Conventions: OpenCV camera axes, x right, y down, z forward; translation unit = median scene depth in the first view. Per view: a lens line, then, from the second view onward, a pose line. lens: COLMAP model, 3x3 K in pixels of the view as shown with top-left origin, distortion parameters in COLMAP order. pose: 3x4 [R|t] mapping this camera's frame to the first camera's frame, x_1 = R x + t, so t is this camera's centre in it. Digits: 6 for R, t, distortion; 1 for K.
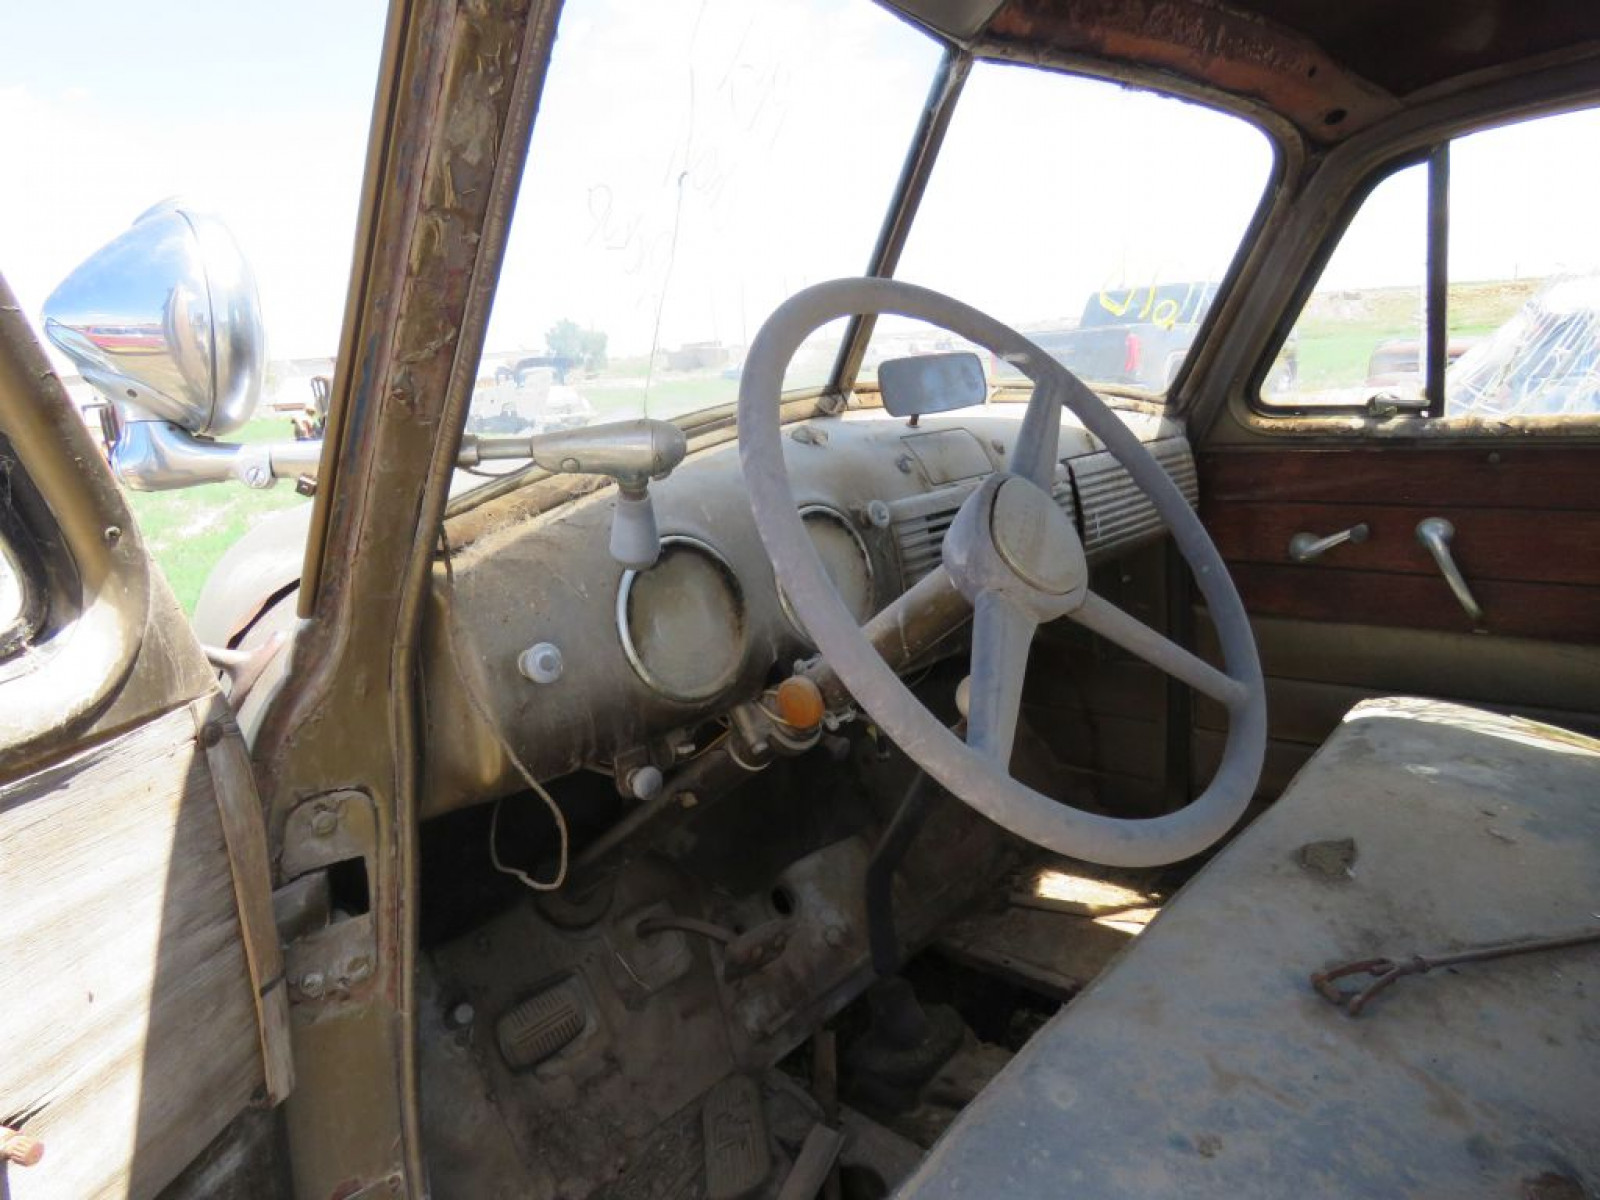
lens RADIAL K [[1027.0, 0, 792.9], [0, 1027.0, 609.3], [0, 0, 1]] dist [-0.013253, 0.003012]
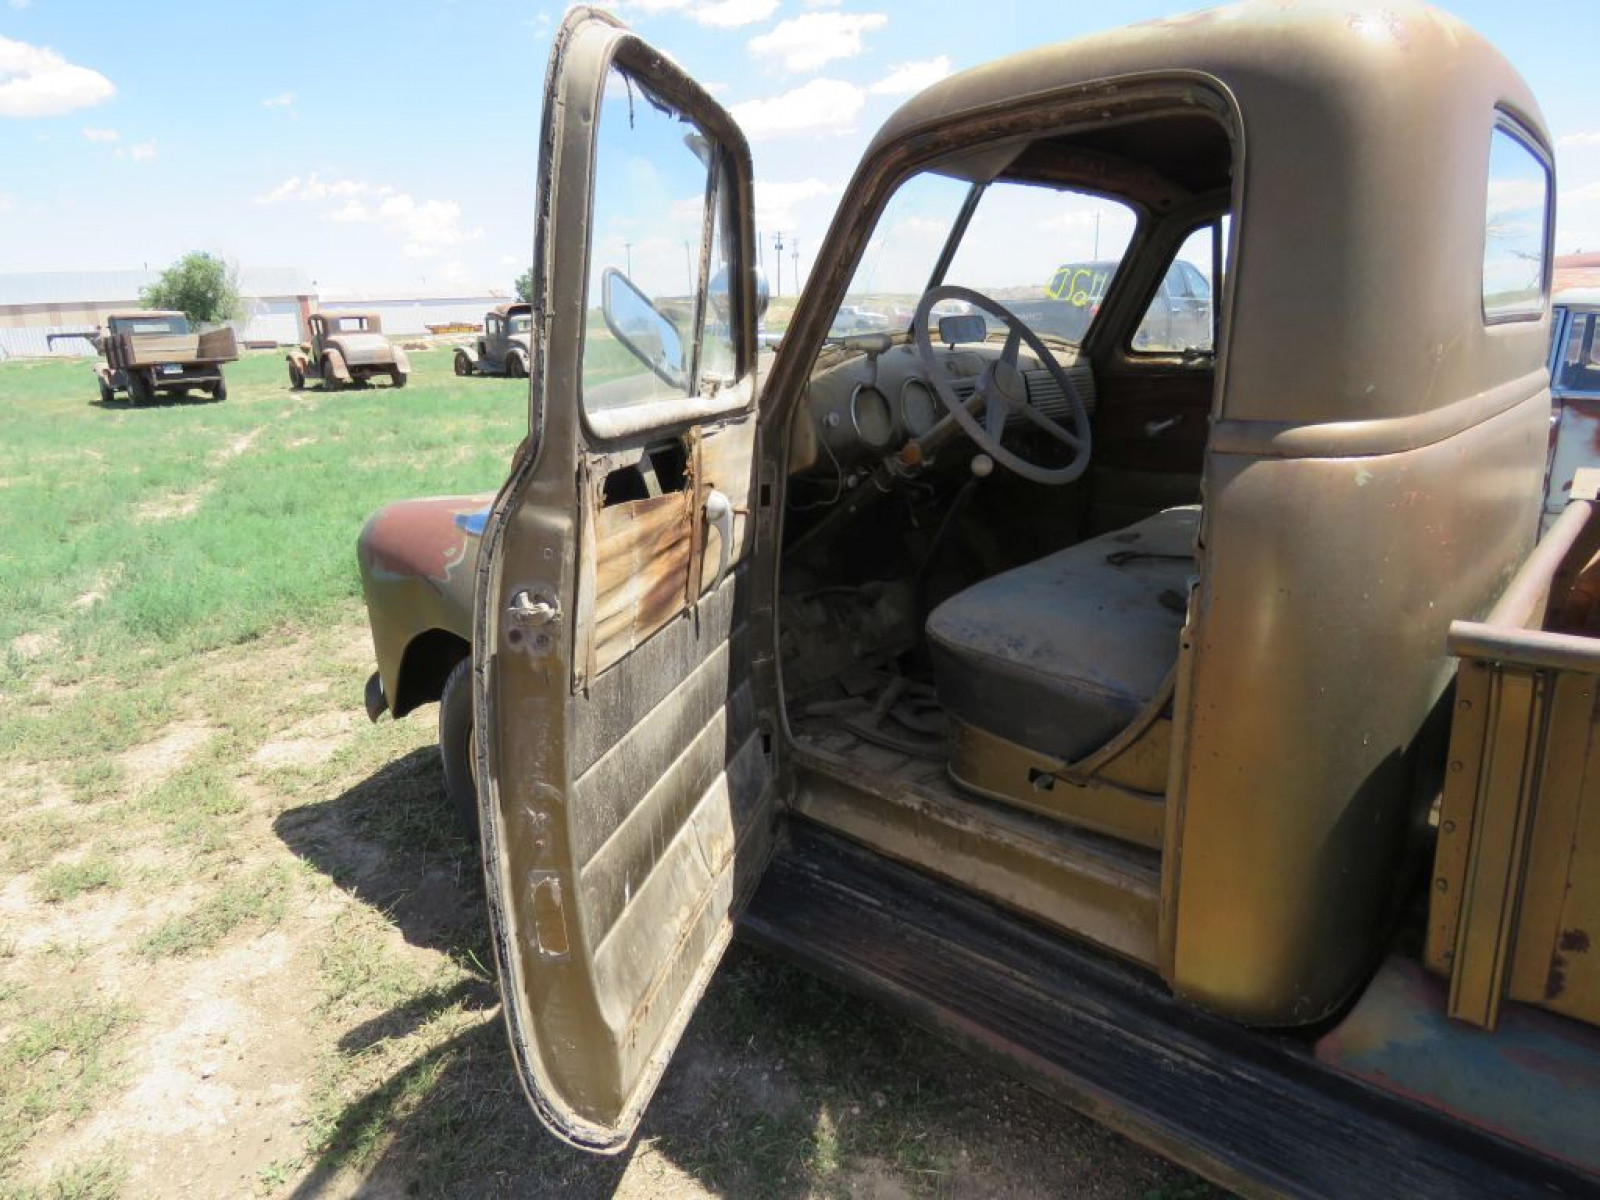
lens RADIAL K [[1027.0, 0, 791.6], [0, 1027.0, 610.0], [0, 0, 1]] dist [-0.013253, 0.003012]
pose [[0.998932, 0.029357, 0.035668, -0.237730], [-0.030732, 0.998781, 0.038622, 0.250034], [-0.034490, -0.039677, 0.998617, -0.977787]]
